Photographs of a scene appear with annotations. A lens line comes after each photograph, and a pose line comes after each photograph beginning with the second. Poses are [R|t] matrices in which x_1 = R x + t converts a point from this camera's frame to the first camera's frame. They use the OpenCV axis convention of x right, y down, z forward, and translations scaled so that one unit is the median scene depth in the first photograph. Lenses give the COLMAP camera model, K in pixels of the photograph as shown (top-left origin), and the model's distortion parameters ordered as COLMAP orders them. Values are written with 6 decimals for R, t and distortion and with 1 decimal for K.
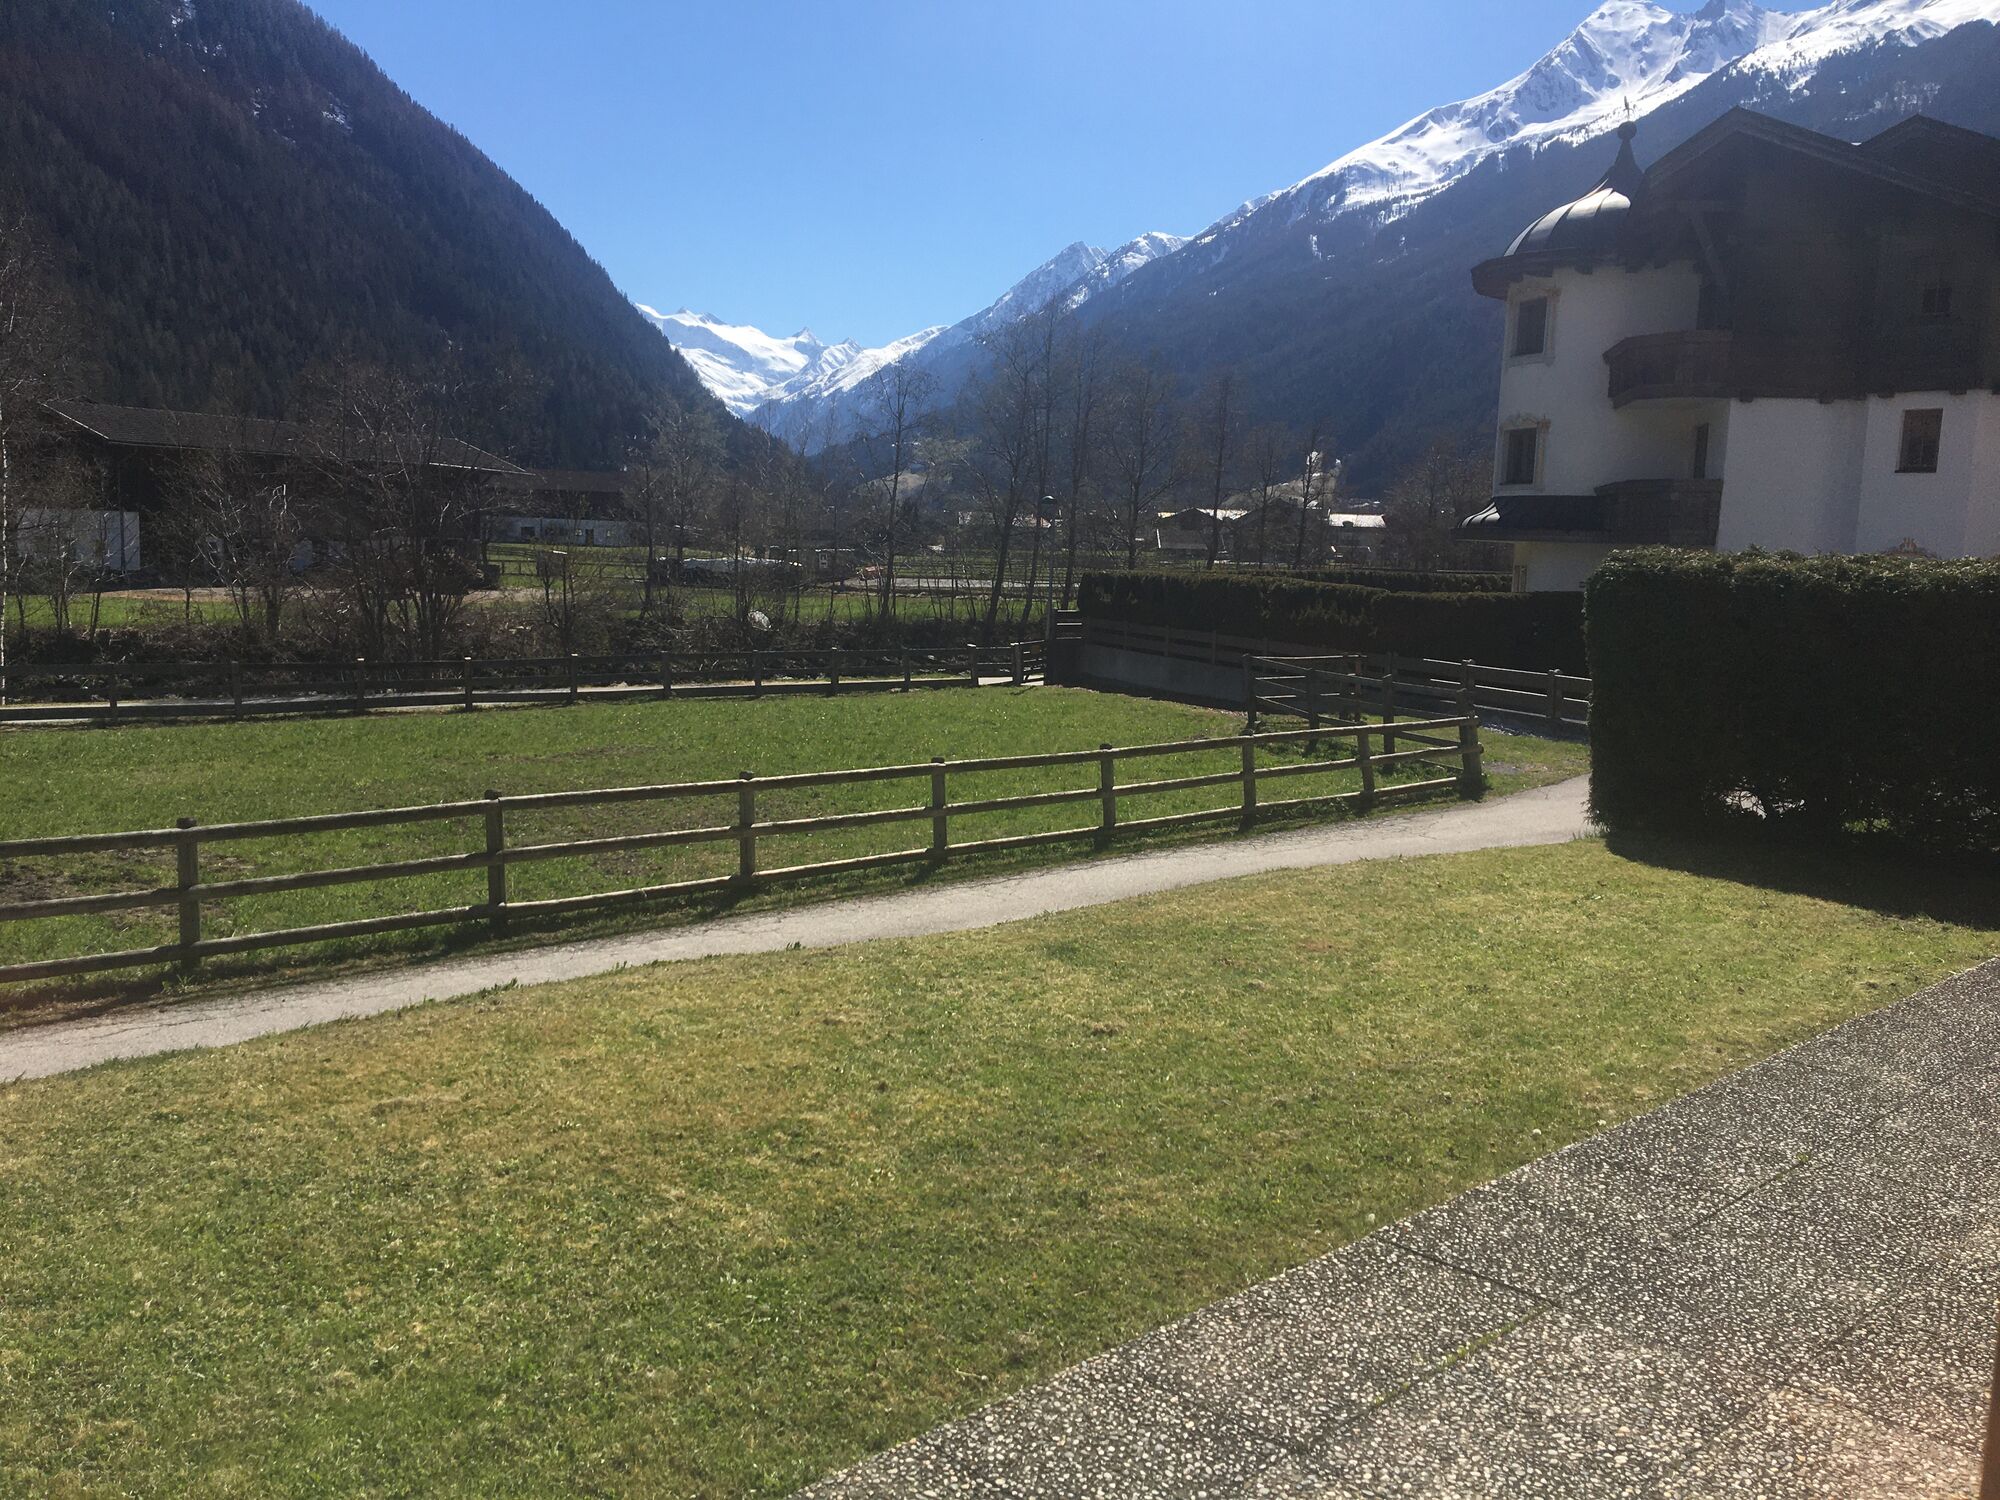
lens RADIAL K [[1694.6, 0, 995.2], [0, 1694.6, 733.6], [0, 0, 1]] dist [0.106667, -0.165235]
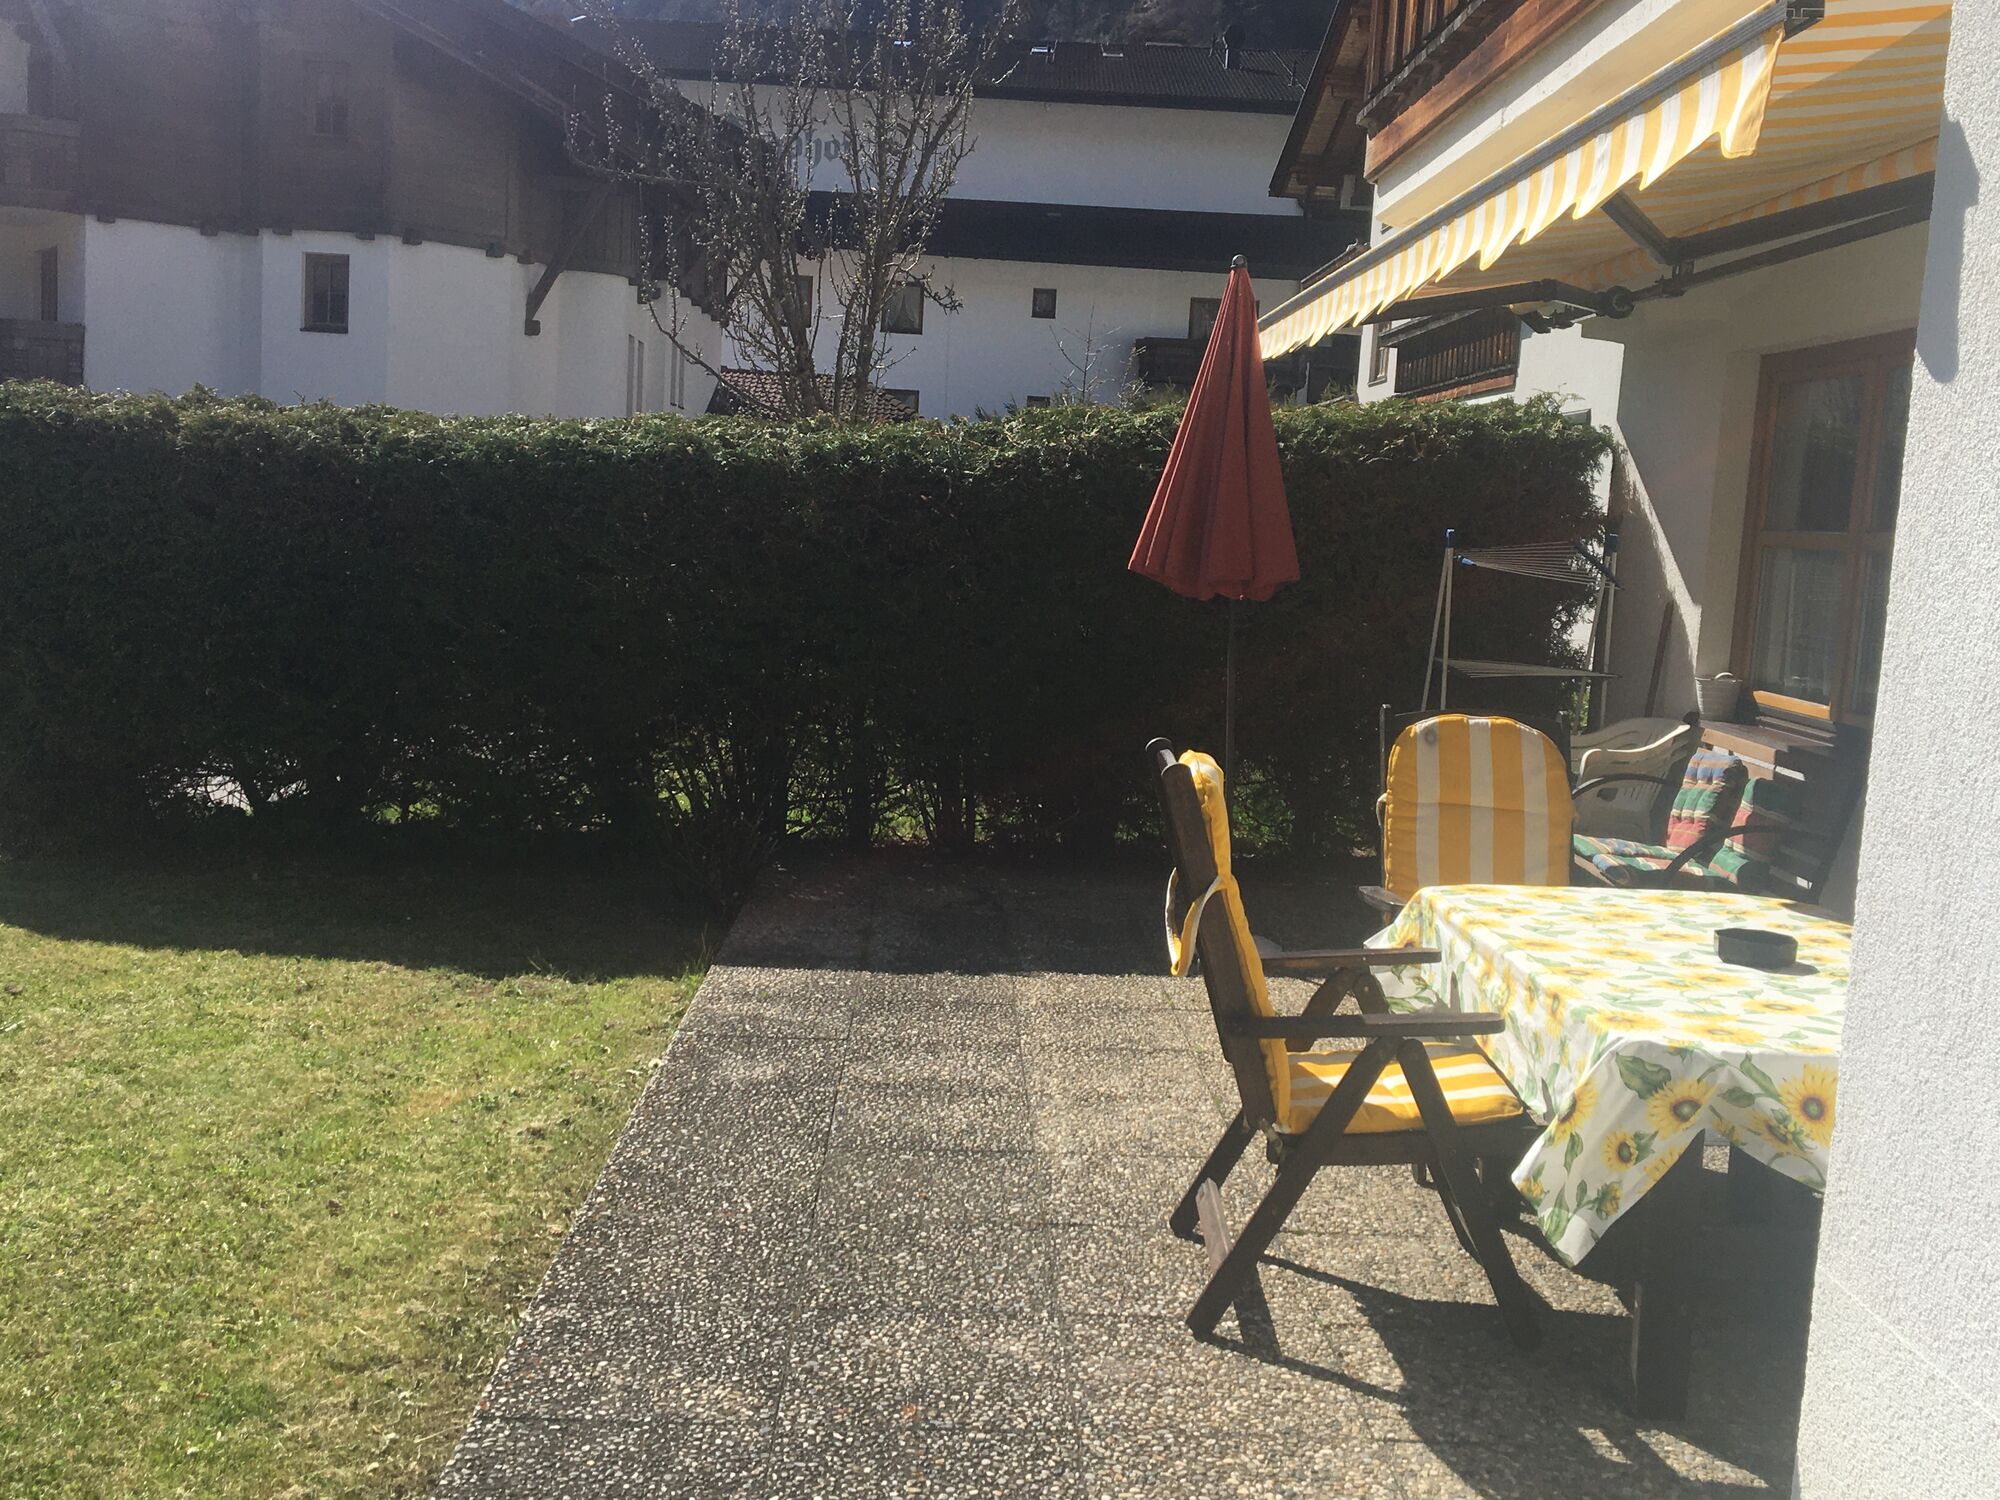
lens RADIAL K [[2000.8, 0, 1000.0], [0, 2000.8, 750.0], [0, 0, 1]] dist [0.078501, -0.124302]
pose [[0.676295, -0.084461, 0.731773, 0.088523], [0.049707, 0.996373, 0.069063, -0.013513], [-0.734952, -0.010333, 0.678041, 0.289317]]
